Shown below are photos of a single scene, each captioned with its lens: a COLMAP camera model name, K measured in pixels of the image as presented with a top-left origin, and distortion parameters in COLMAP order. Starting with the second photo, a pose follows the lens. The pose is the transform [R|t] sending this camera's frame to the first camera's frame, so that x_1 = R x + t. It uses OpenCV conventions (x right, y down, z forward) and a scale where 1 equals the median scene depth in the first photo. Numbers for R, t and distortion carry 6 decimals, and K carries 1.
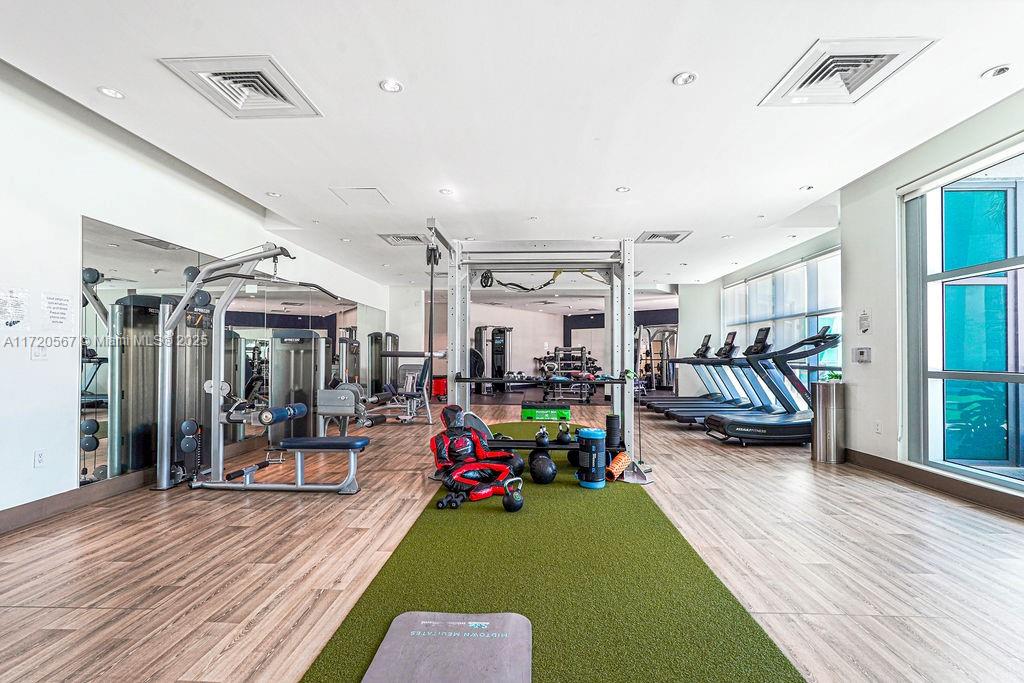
lens RADIAL K [[452.1, 0, 510.9], [0, 452.1, 350.6], [0, 0, 1]] dist [-0.003480, 0.001156]
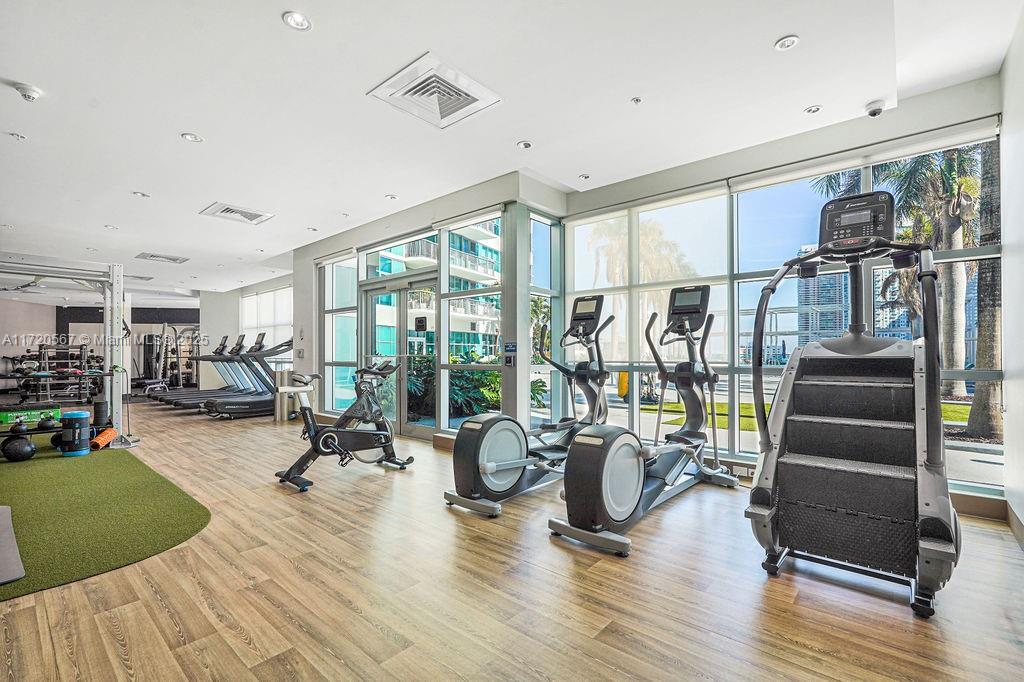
lens RADIAL K [[452.1, 0, 510.9], [0, 452.1, 350.1], [0, 0, 1]] dist [-0.003480, 0.001156]
pose [[0.621738, 0.002993, 0.783219, -0.025397], [-0.006838, 0.999975, 0.001606, -0.005422], [-0.783195, -0.006354, 0.621743, -0.340341]]
